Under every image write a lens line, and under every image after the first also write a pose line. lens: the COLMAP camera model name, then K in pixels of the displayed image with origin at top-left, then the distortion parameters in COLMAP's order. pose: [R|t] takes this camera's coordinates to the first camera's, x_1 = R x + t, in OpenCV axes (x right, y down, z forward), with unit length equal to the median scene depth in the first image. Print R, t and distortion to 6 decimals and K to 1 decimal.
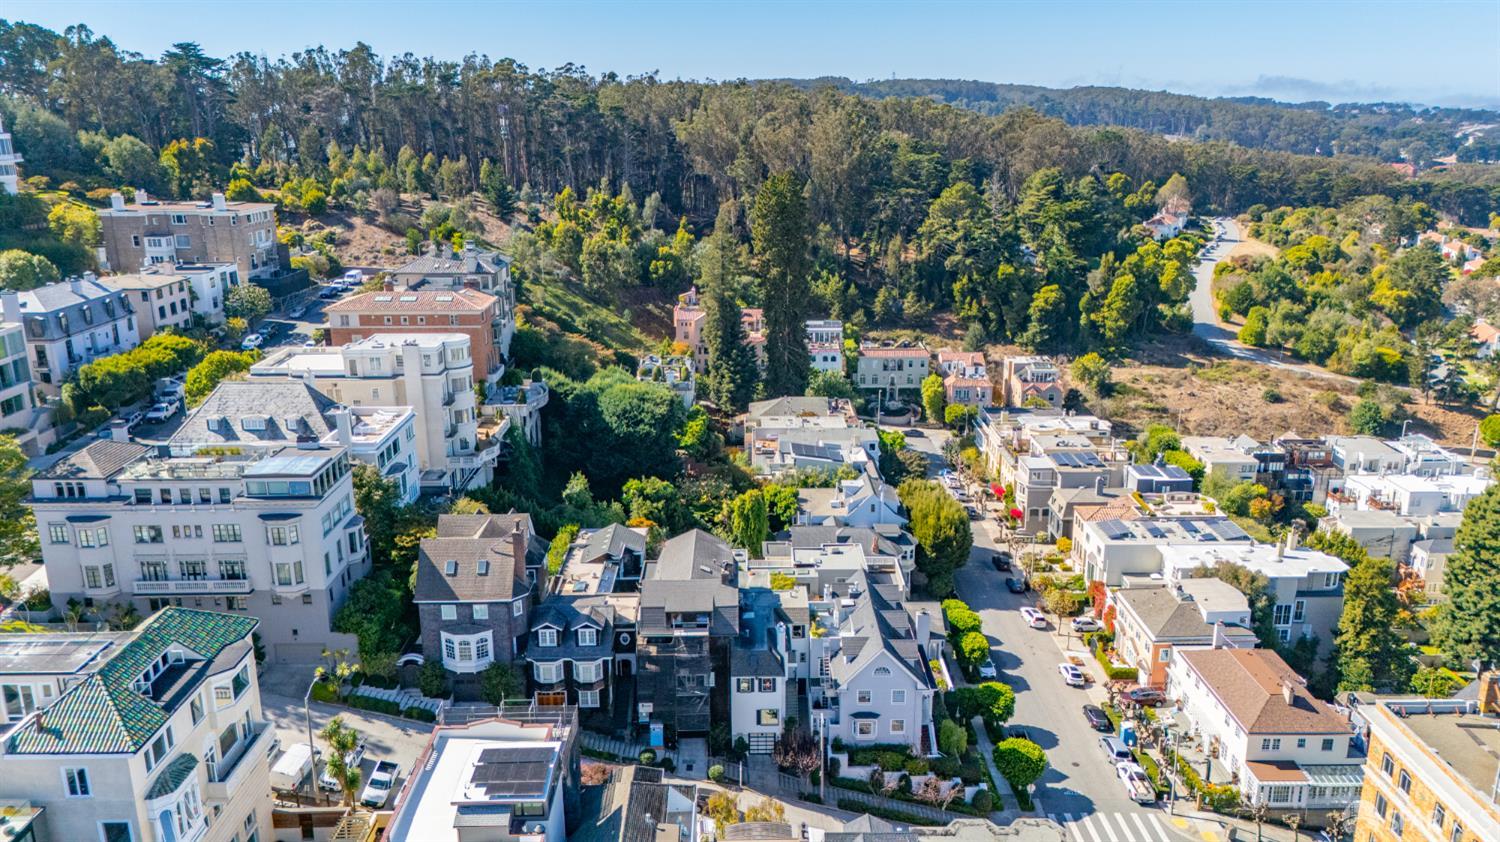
lens RADIAL K [[1105.7, 0, 751.5], [0, 1105.7, 411.3], [0, 0, 1]] dist [0.075948, -0.082986]
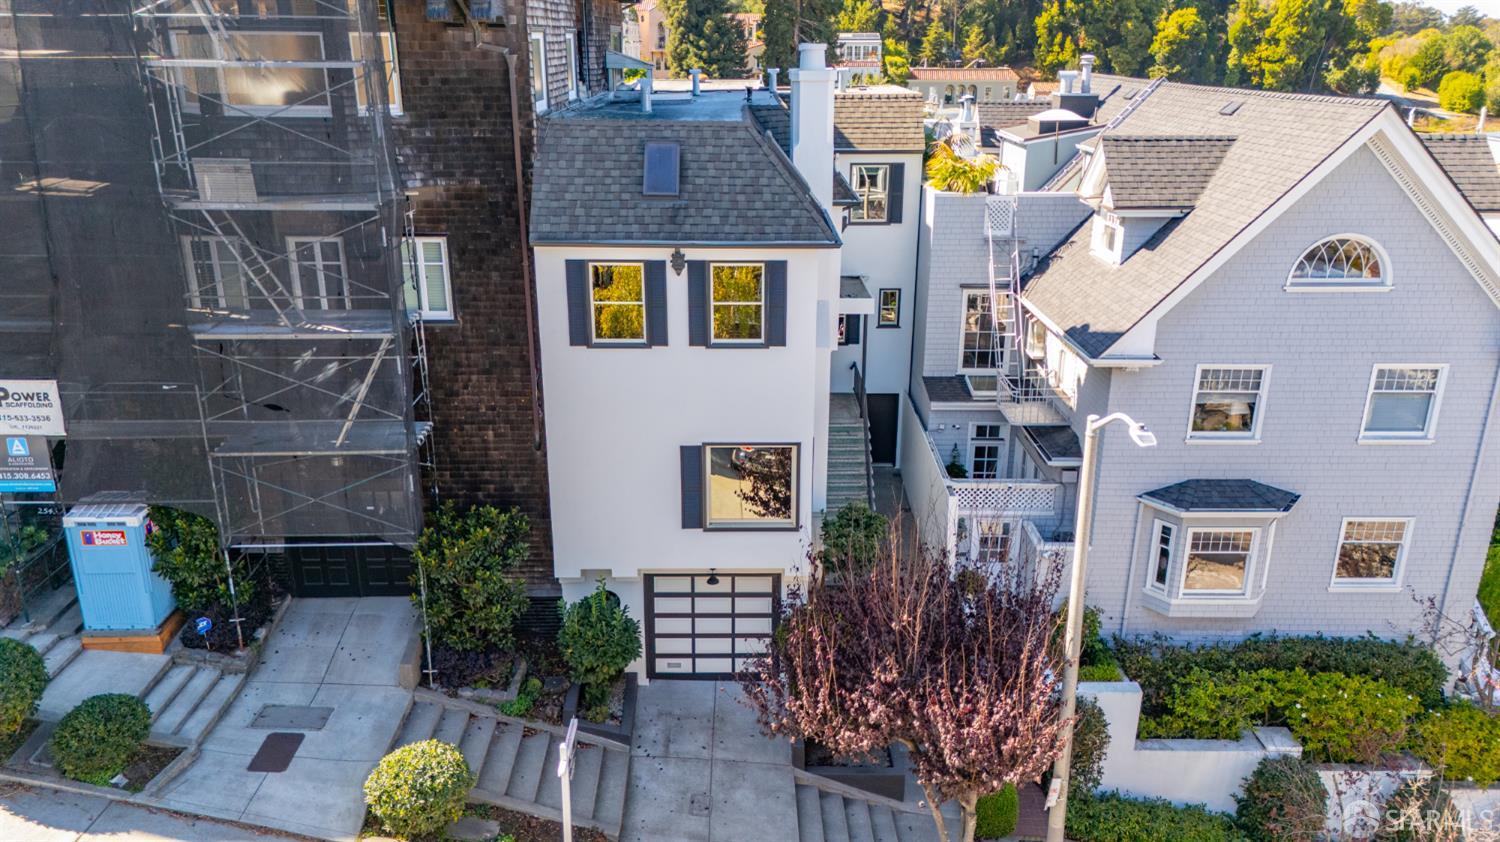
lens RADIAL K [[1105.7, 0, 747.8], [0, 1105.7, 424.1], [0, 0, 1]] dist [0.075948, -0.082986]
pose [[0.999963, 0.008574, -0.000700, 0.015640], [-0.008505, 0.997567, 0.069199, 0.246440], [0.001292, -0.069190, 0.997603, 0.796453]]
